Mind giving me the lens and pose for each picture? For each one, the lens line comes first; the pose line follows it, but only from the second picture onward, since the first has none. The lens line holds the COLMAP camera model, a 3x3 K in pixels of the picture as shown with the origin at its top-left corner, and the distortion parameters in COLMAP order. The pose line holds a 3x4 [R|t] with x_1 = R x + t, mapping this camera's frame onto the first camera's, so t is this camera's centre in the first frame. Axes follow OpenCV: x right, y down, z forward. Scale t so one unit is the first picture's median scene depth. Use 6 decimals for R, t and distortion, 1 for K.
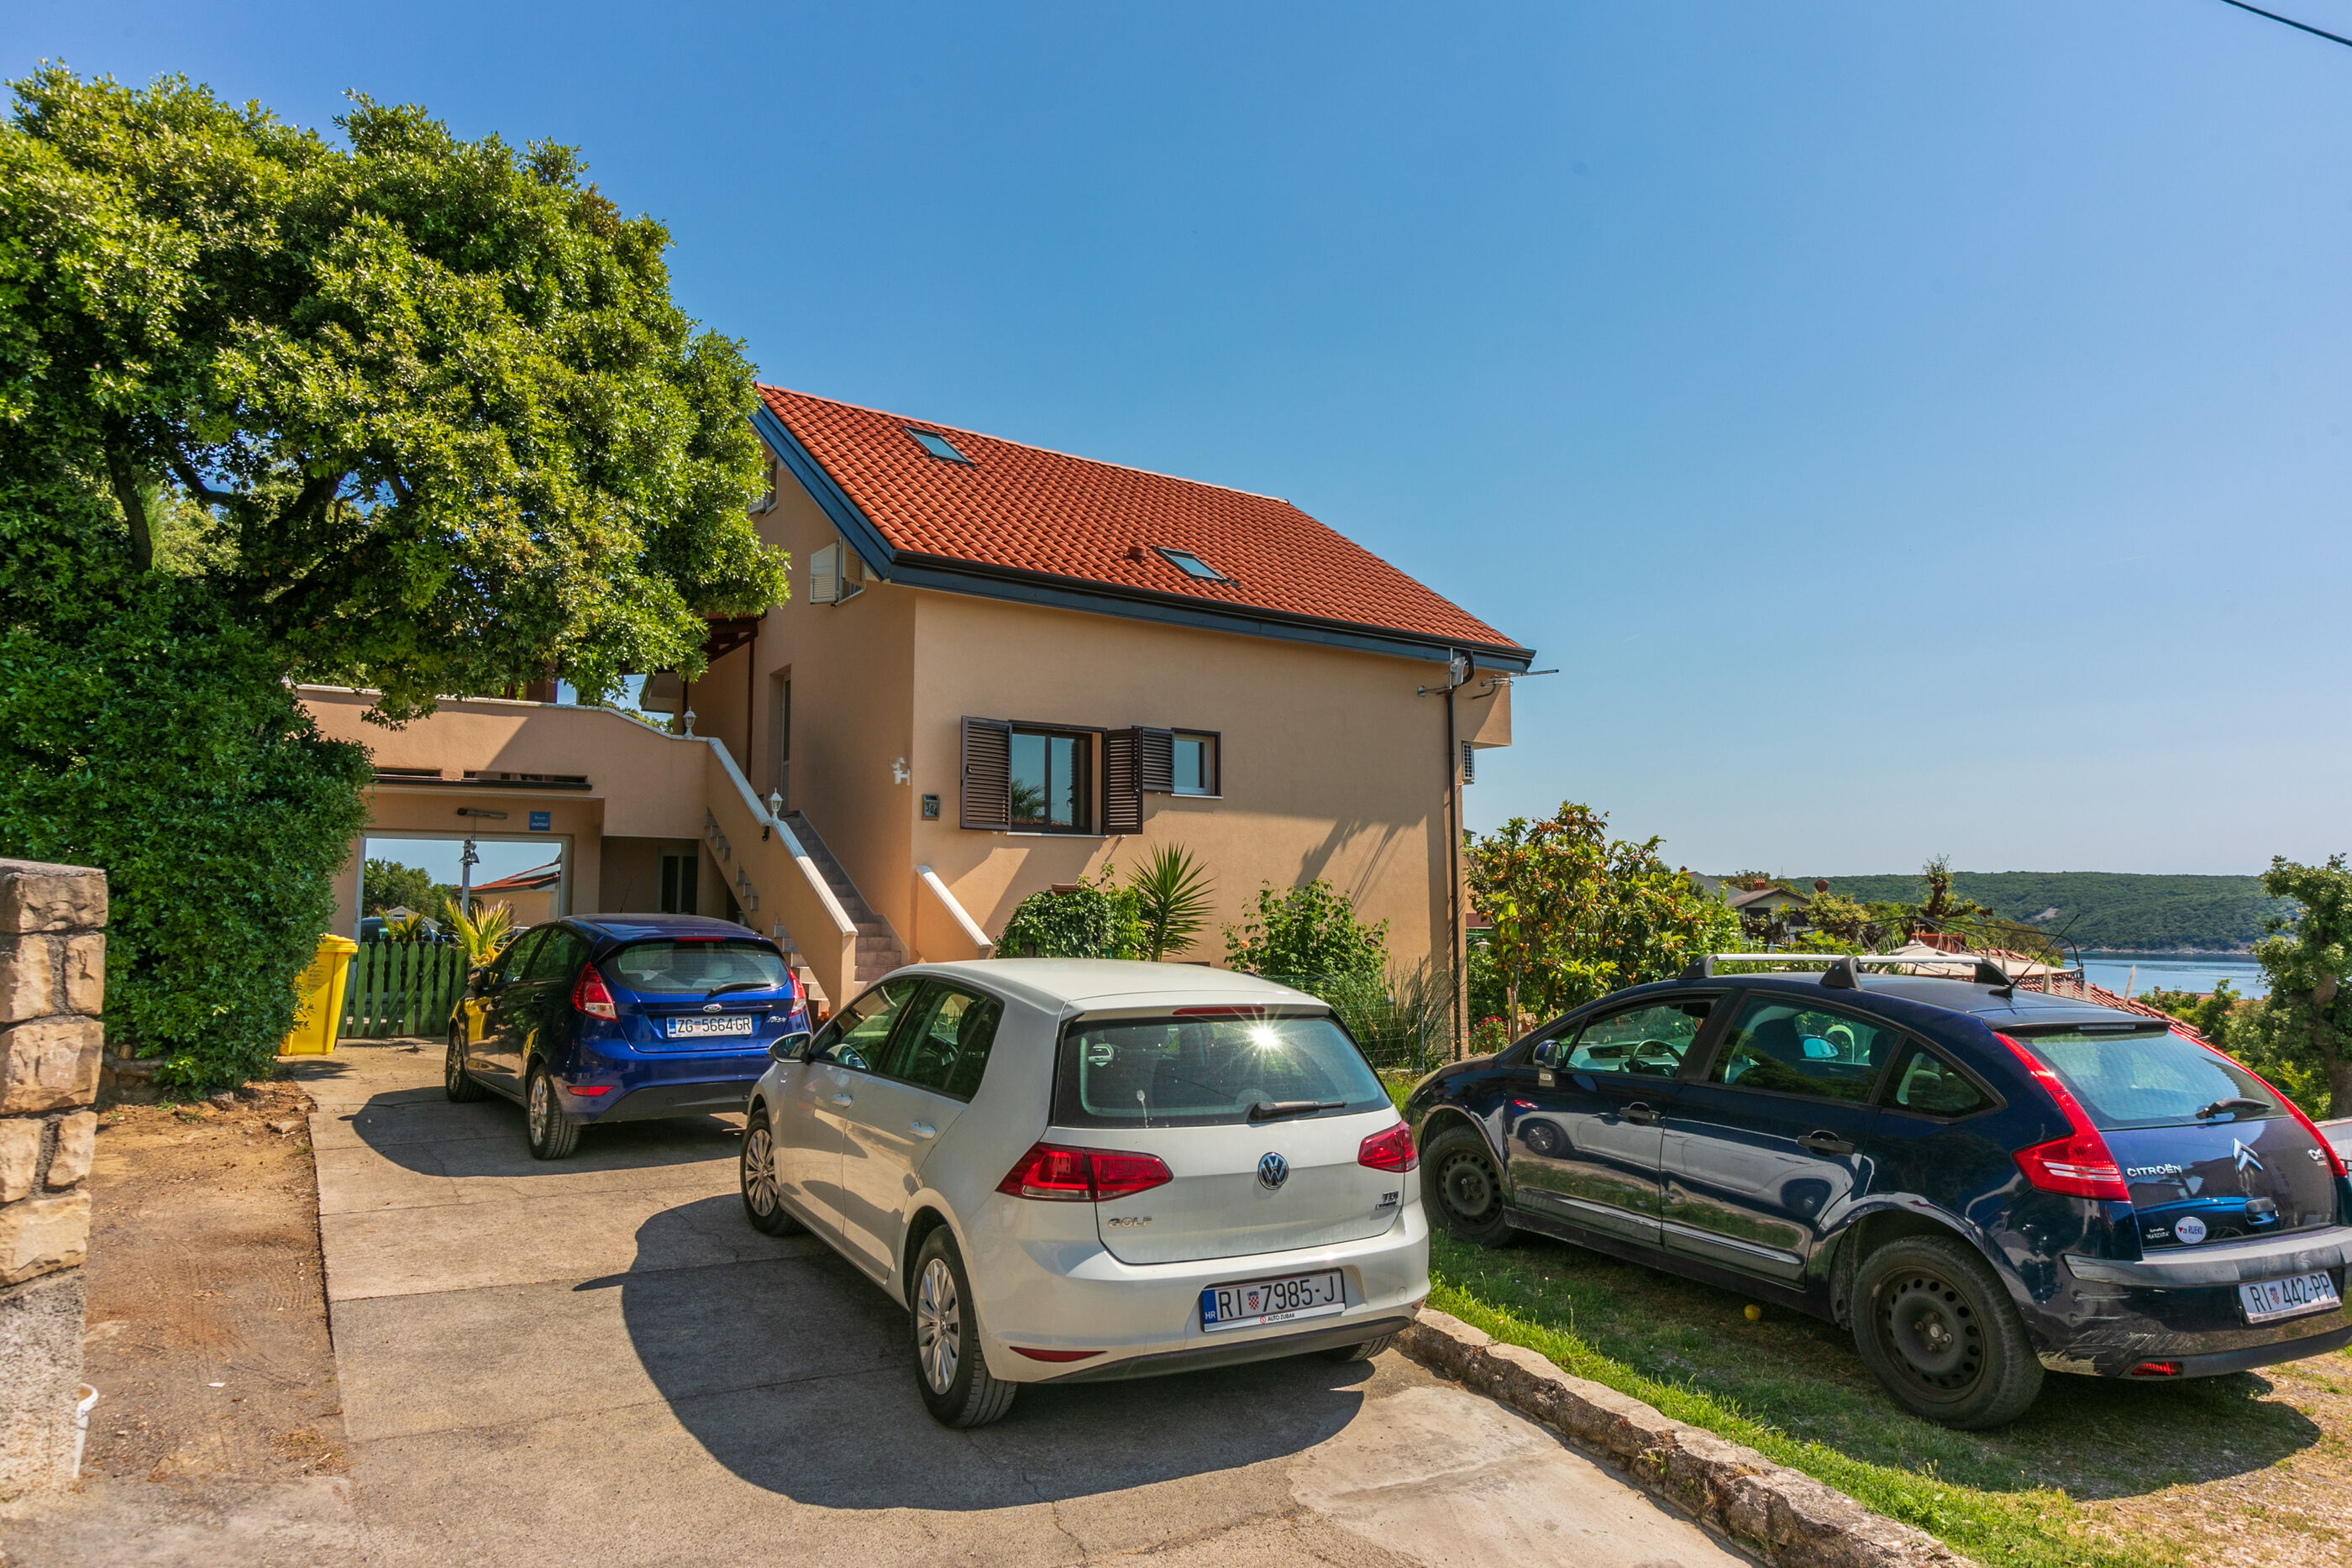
lens RADIAL K [[1425.2, 0, 1176.0], [0, 1425.2, 784.0], [0, 0, 1]] dist [-0.004108, -0.000652]
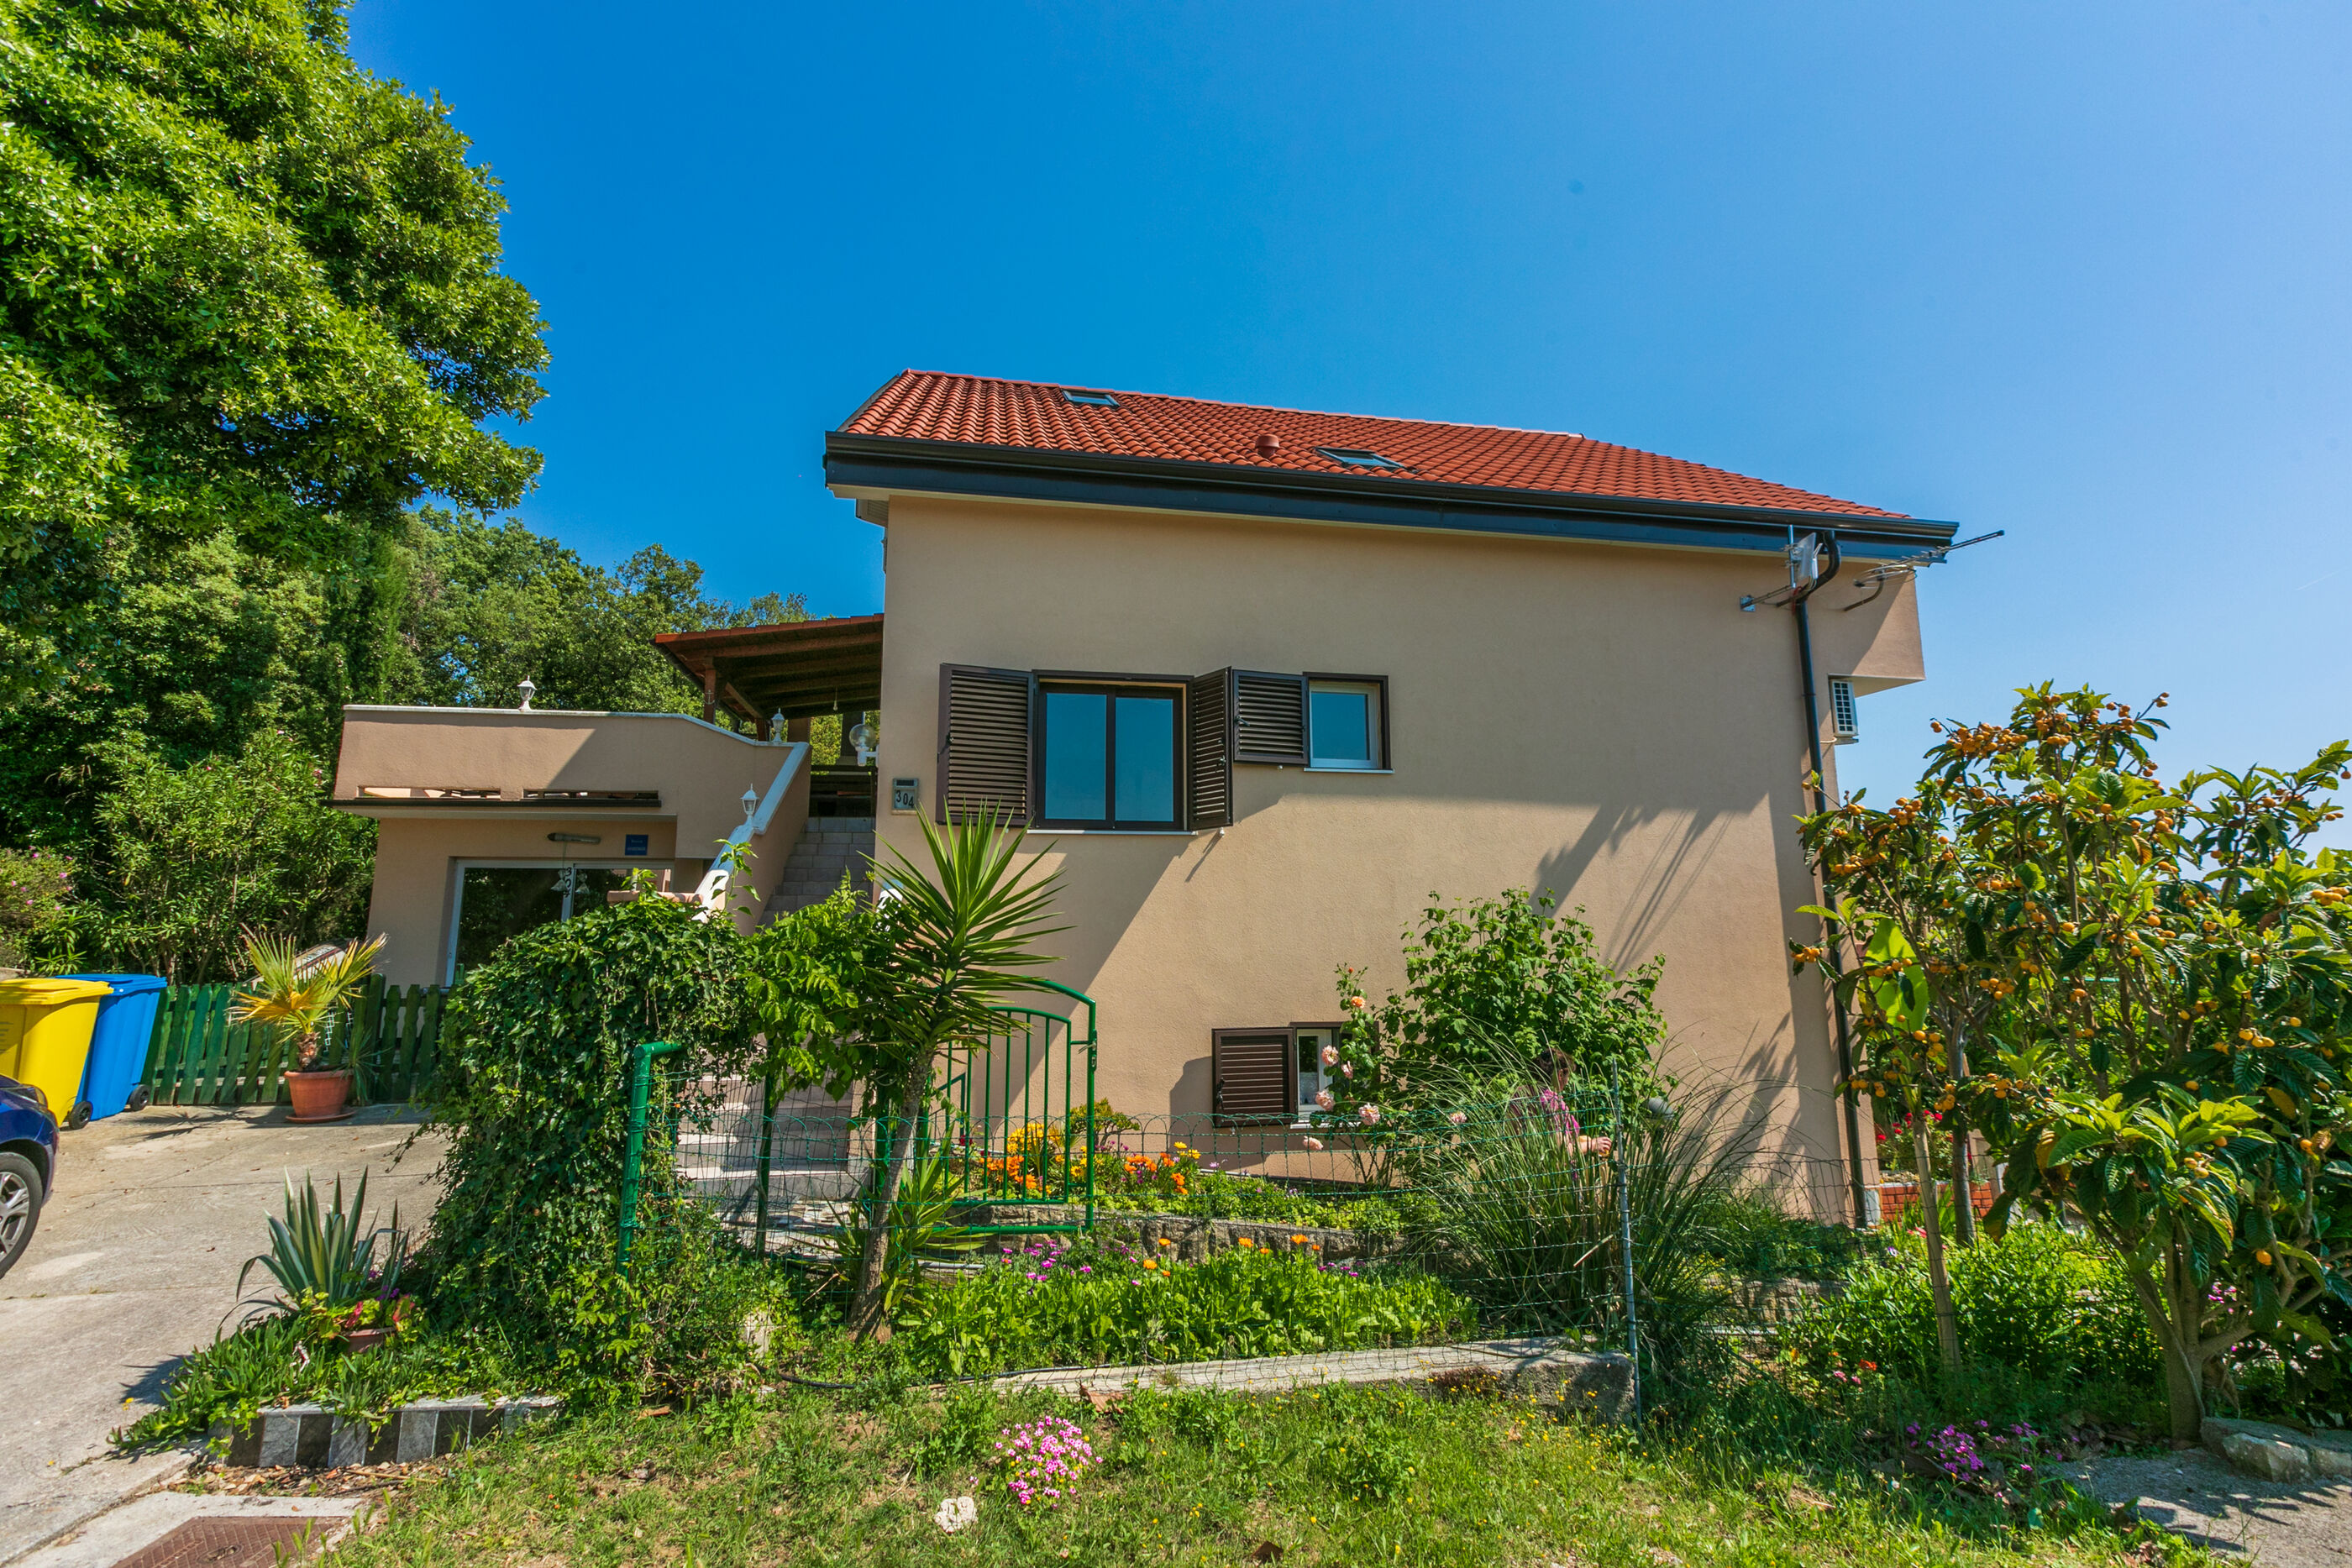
lens RADIAL K [[1072.3, 0, 1176.0], [0, 1072.3, 784.0], [0, 0, 1]] dist [0.000372, -0.000086]
pose [[0.914141, -0.059106, -0.401064, 0.147775], [0.033900, 0.996994, -0.069664, 0.047949], [0.403976, 0.050086, 0.913397, 0.535899]]
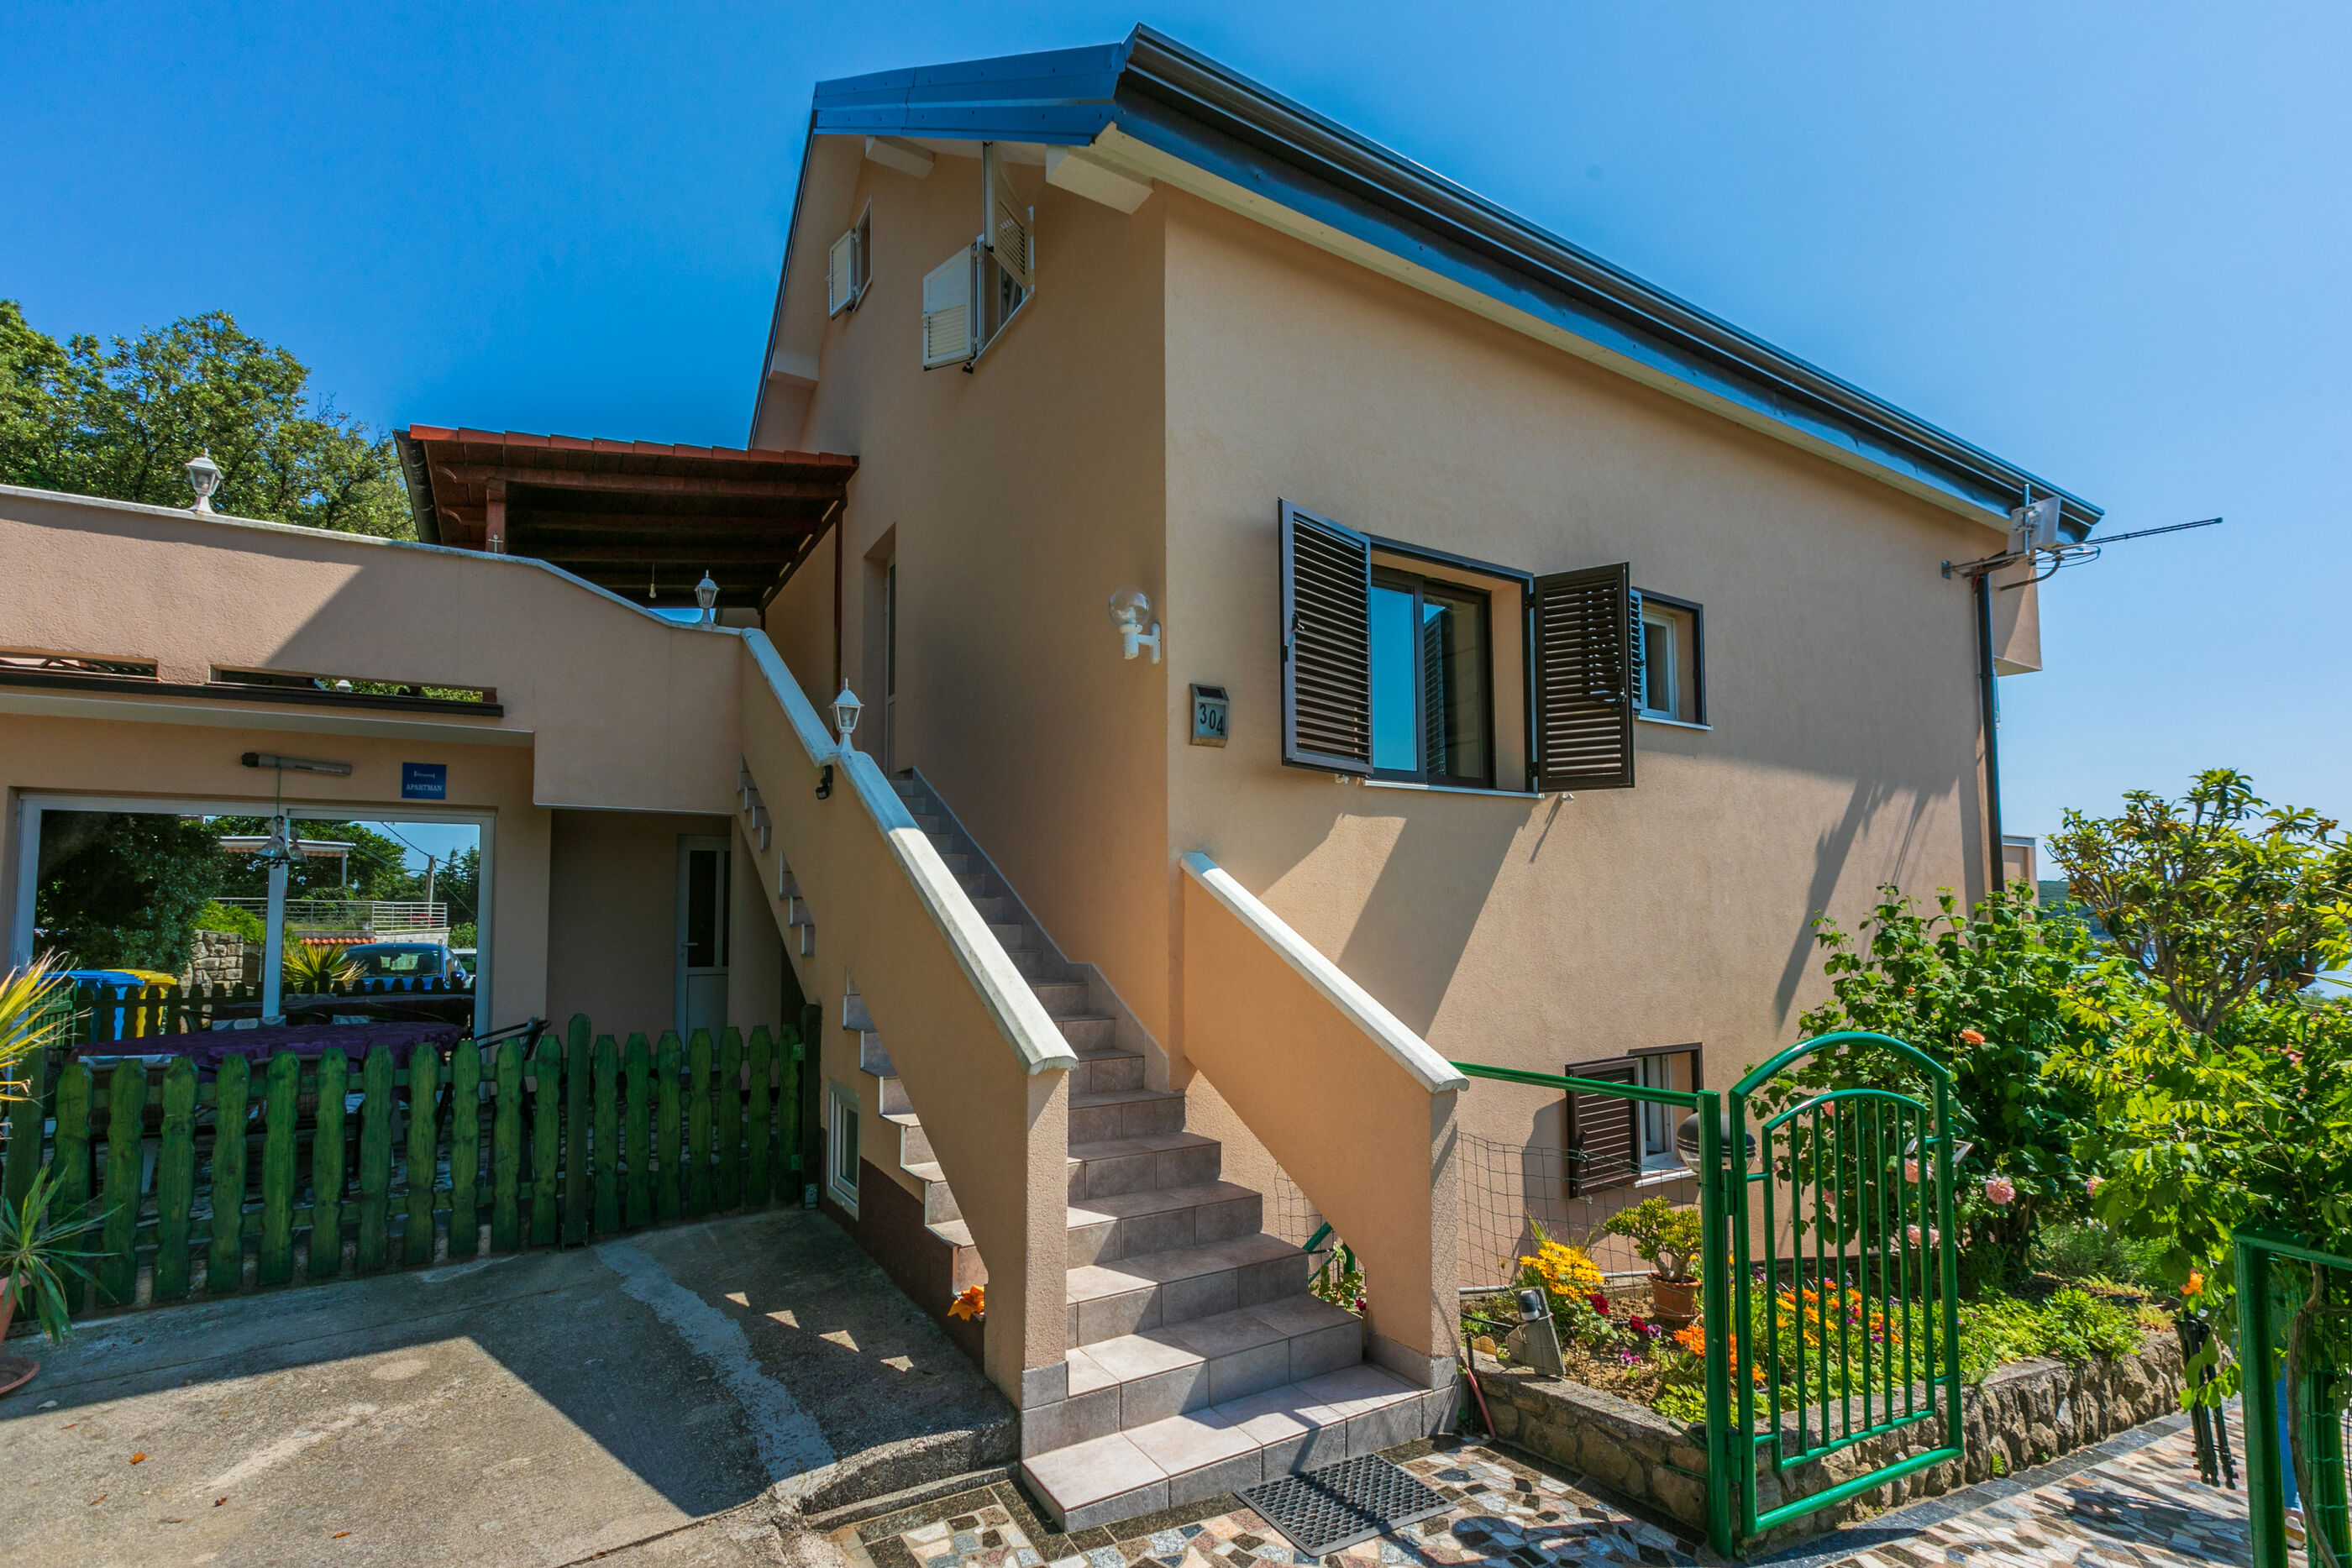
lens RADIAL K [[1051.0, 0, 1184.0], [0, 1051.0, 865.4], [0, 0, 1]] dist [0.001712, 0.000047]
pose [[0.999657, -0.004898, -0.025735, -0.159668], [0.005979, 0.999095, 0.042113, 0.044416], [0.025506, -0.042252, 0.998781, 0.639489]]
